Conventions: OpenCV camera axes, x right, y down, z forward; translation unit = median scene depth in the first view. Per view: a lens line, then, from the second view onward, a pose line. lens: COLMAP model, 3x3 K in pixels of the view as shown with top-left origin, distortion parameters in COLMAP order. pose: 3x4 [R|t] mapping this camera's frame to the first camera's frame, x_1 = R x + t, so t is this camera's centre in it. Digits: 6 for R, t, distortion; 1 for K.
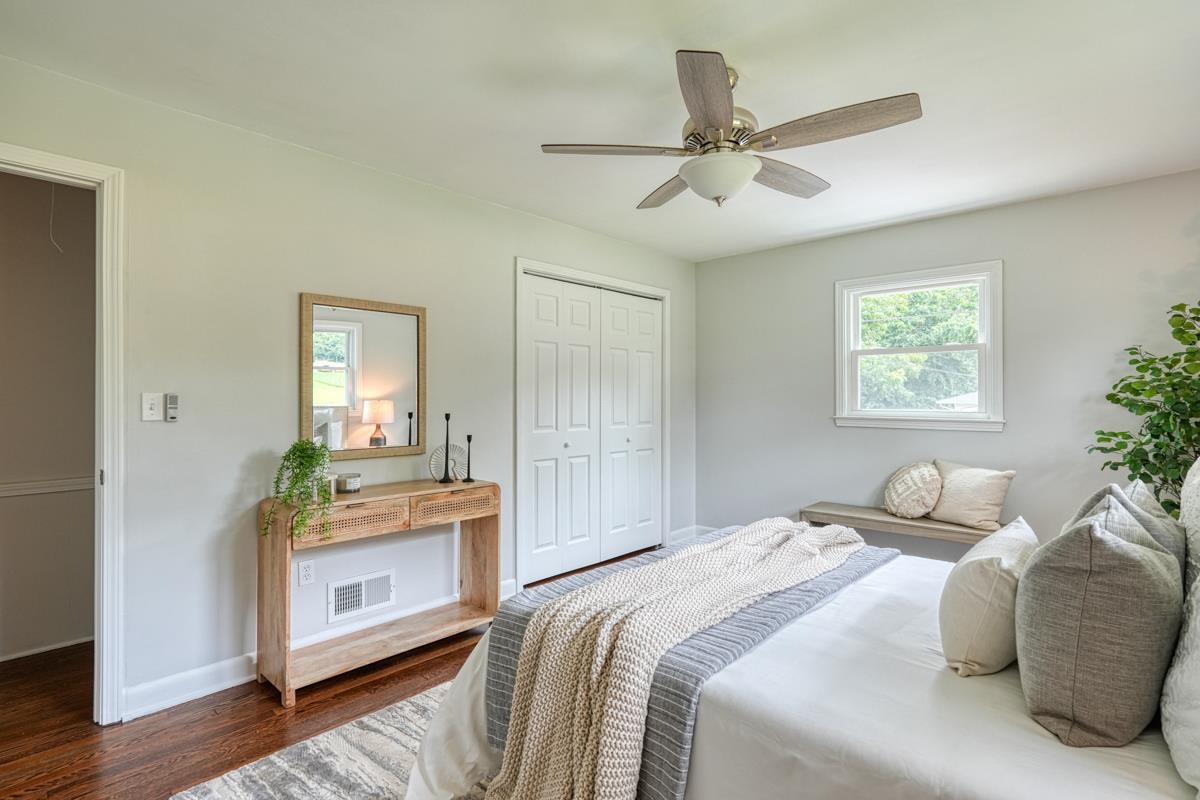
lens RADIAL K [[579.0, 0, 598.8], [0, 579.0, 398.3], [0, 0, 1]] dist [-0.011228, 0.005641]
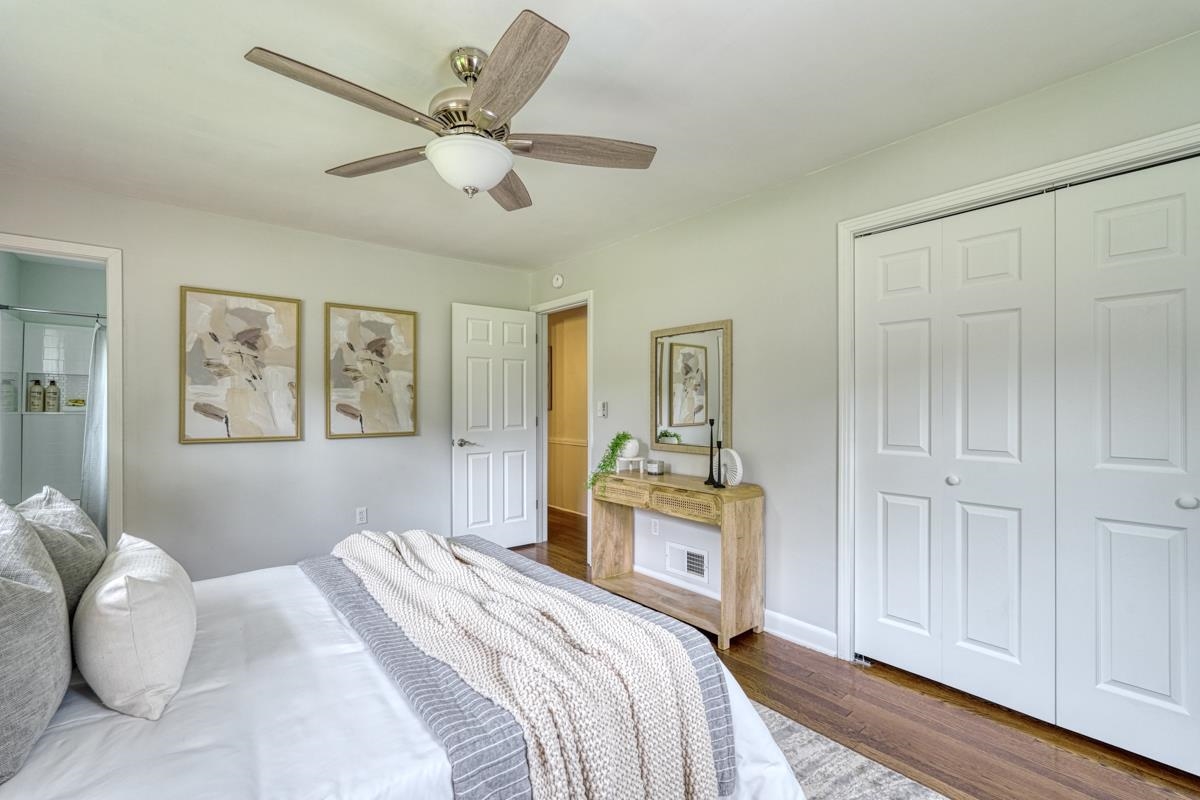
lens RADIAL K [[532.7, 0, 603.1], [0, 532.7, 406.0], [0, 0, 1]] dist [-0.010120, 0.006884]
pose [[-0.131348, 0.001032, -0.991336, 0.753315], [-0.001563, 0.999998, 0.001248, 0.001533], [0.991335, 0.001713, -0.131346, 0.965498]]
